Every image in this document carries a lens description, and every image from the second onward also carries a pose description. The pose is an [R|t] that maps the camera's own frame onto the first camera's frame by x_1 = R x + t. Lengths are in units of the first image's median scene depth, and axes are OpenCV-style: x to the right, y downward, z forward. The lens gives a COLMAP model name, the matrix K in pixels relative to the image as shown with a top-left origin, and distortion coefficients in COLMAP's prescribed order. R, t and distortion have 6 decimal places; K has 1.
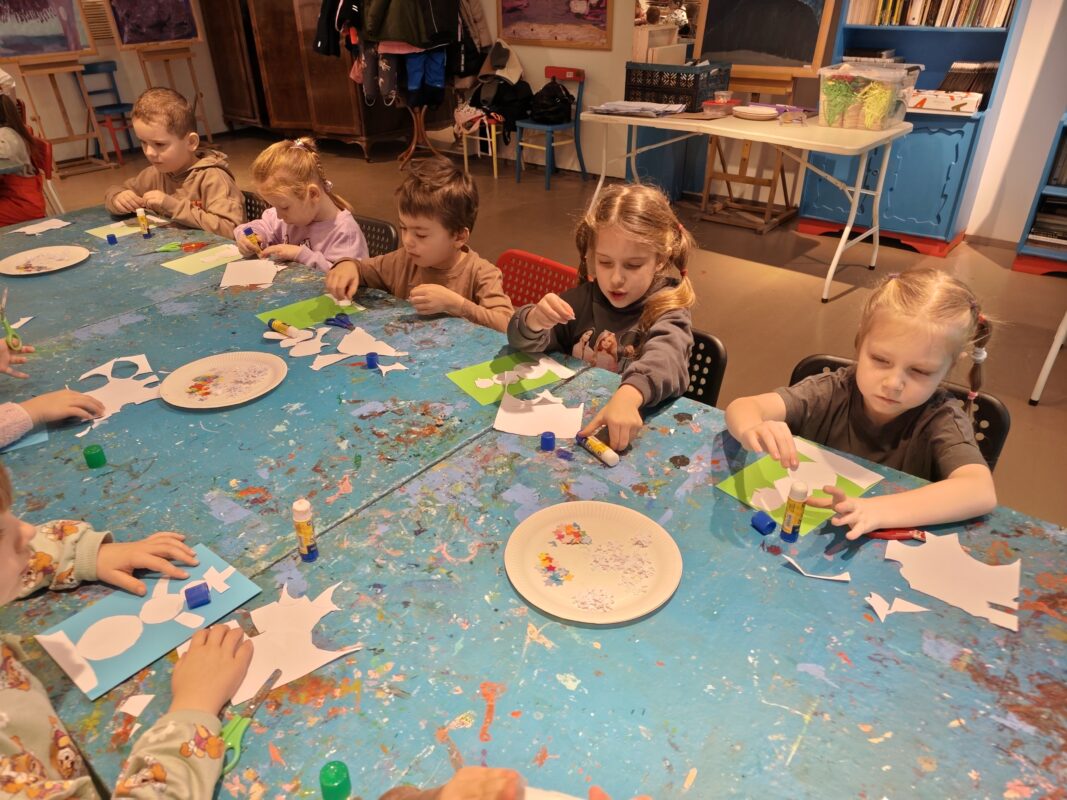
lens RADIAL K [[725.7, 0, 509.2], [0, 725.7, 406.3], [0, 0, 1]] dist [0.028320, -0.027818]
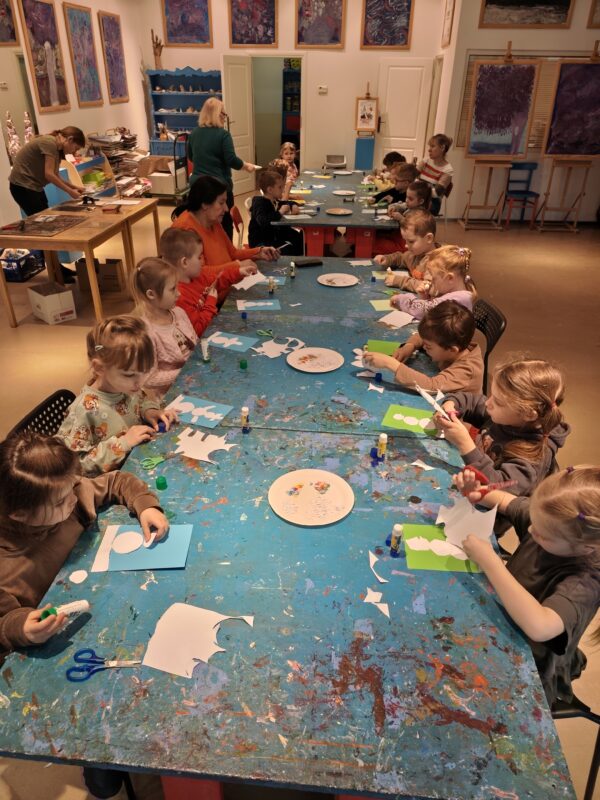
lens RADIAL K [[544.1, 0, 300.8], [0, 544.1, 393.8], [0, 0, 1]] dist [0.028320, -0.027818]
pose [[0.584277, 0.426998, -0.690140, 0.172085], [-0.435700, 0.882489, 0.177141, -0.051054], [0.684680, 0.197194, 0.701661, -0.025970]]
